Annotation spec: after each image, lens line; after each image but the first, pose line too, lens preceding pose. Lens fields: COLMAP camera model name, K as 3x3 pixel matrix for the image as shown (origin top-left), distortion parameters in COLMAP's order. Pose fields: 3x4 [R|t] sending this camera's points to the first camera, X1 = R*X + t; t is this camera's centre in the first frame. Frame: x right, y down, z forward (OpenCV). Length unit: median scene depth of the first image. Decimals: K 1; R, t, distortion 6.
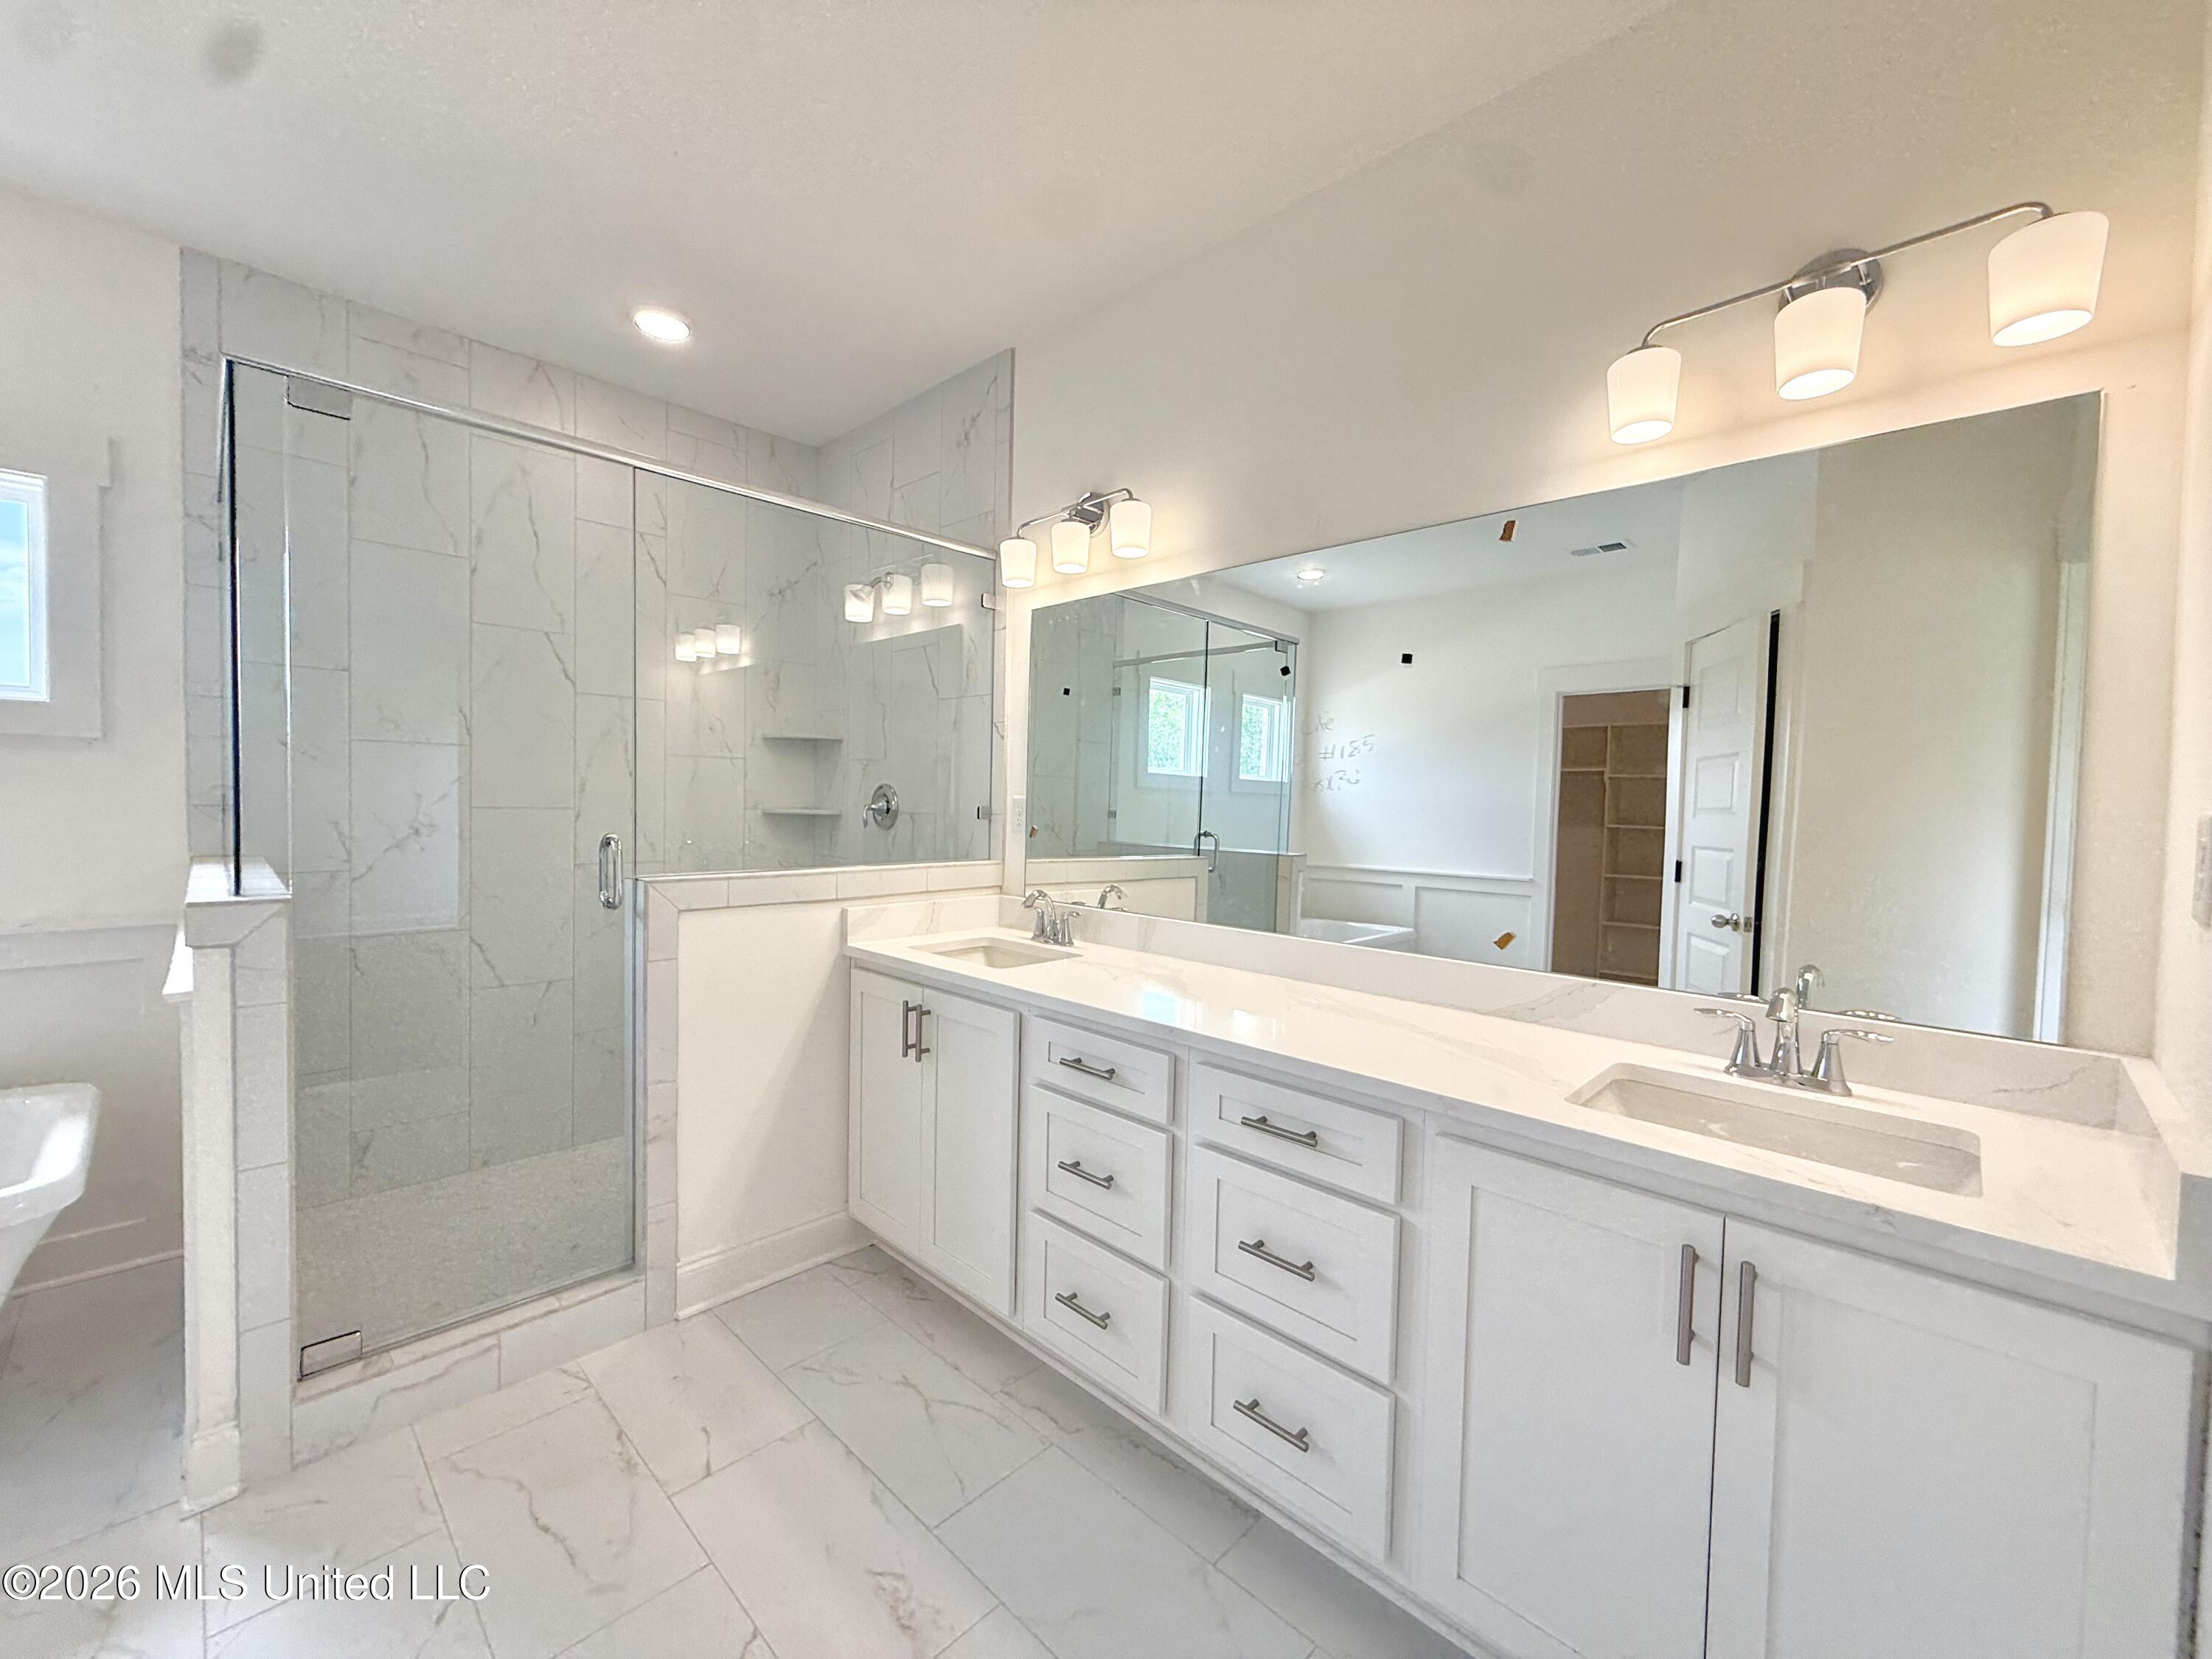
lens RADIAL K [[885.7, 0, 1096.8], [0, 885.7, 828.6], [0, 0, 1]] dist [-0.000884, 0.000277]
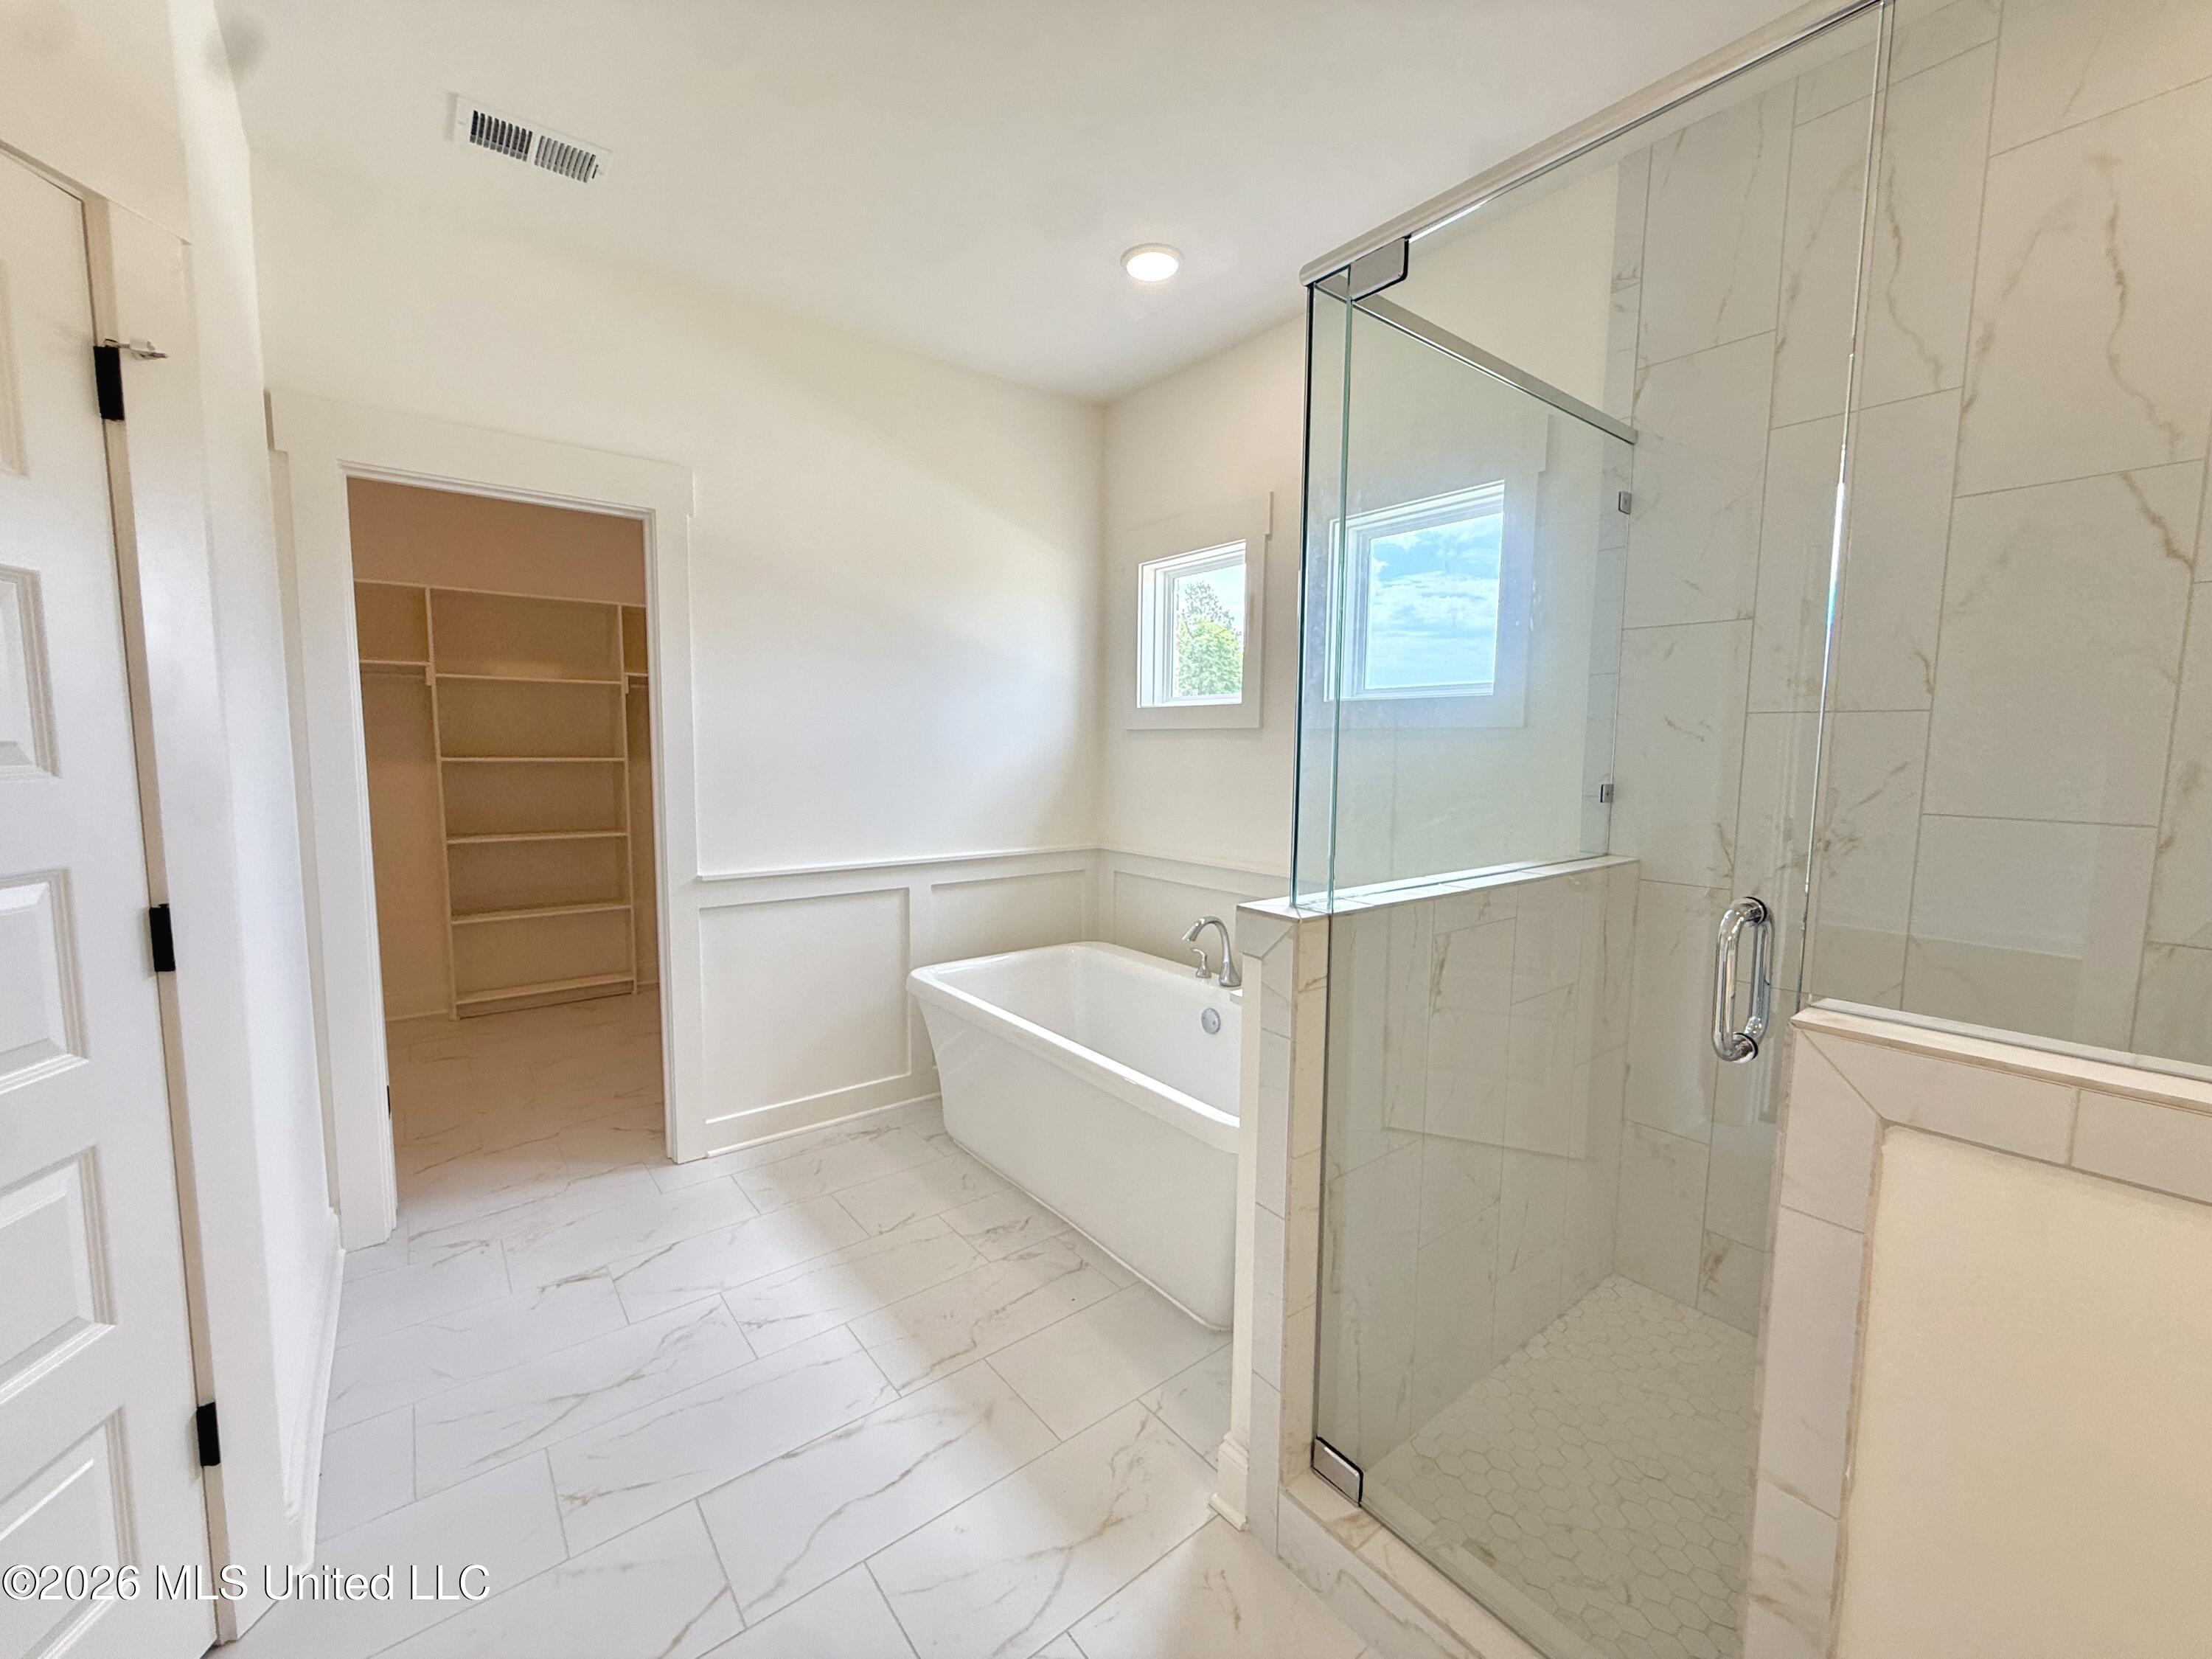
lens RADIAL K [[885.7, 0, 1096.8], [0, 885.7, 828.6], [0, 0, 1]] dist [-0.000884, 0.000277]
pose [[-0.130624, 0.077645, -0.988387, -0.043978], [-0.049563, 0.995171, 0.084728, -0.041129], [0.990192, 0.060055, -0.126145, 0.572782]]
